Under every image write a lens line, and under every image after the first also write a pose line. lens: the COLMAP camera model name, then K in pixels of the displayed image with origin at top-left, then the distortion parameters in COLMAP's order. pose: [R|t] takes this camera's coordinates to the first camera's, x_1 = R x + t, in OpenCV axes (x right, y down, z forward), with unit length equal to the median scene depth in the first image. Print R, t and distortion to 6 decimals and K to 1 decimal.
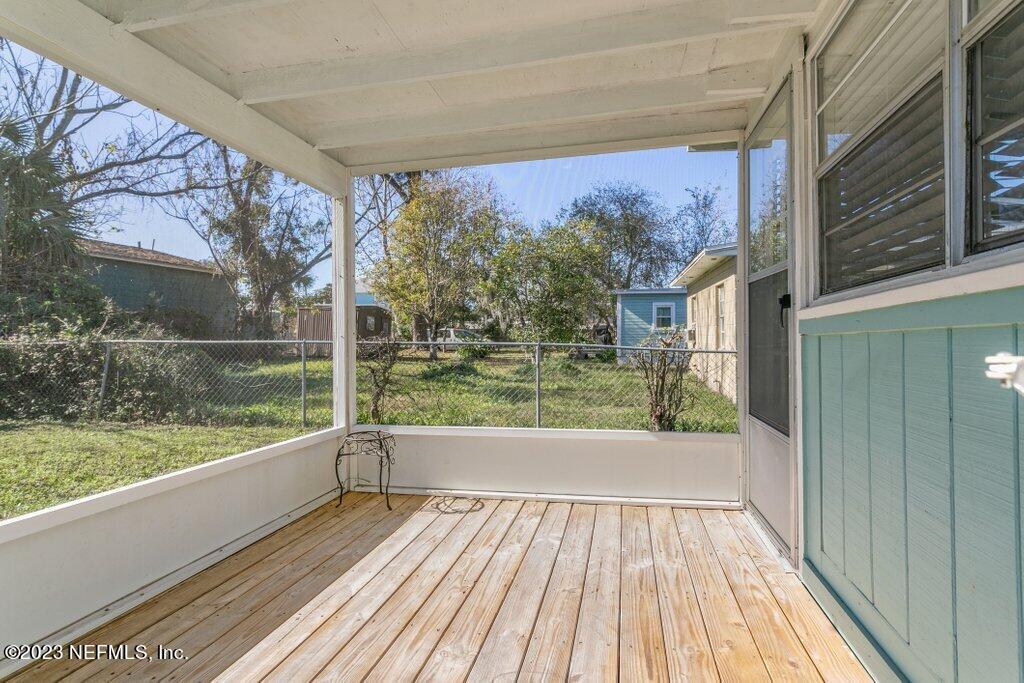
lens RADIAL K [[519.1, 0, 511.9], [0, 519.1, 338.3], [0, 0, 1]] dist [0.020929, 0.001208]
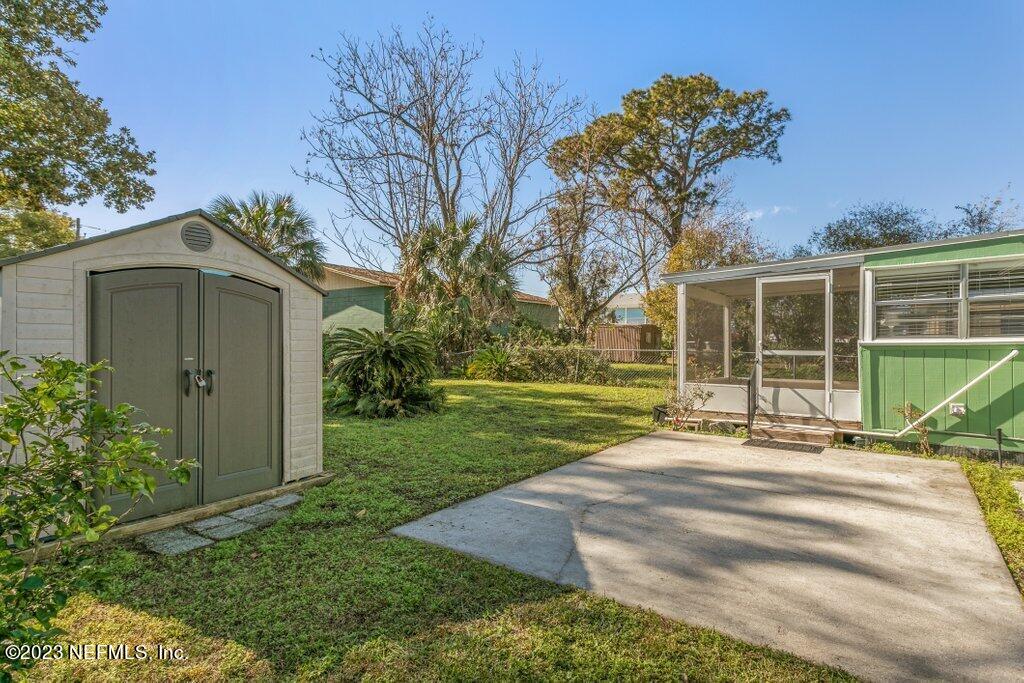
lens RADIAL K [[519.1, 0, 517.5], [0, 519.1, 343.9], [0, 0, 1]] dist [0.020929, 0.001208]
pose [[0.912598, 0.010387, -0.408725, -0.055918], [-0.014091, 0.999882, -0.006051, 0.000621], [0.408614, 0.011282, 0.912637, -0.646344]]
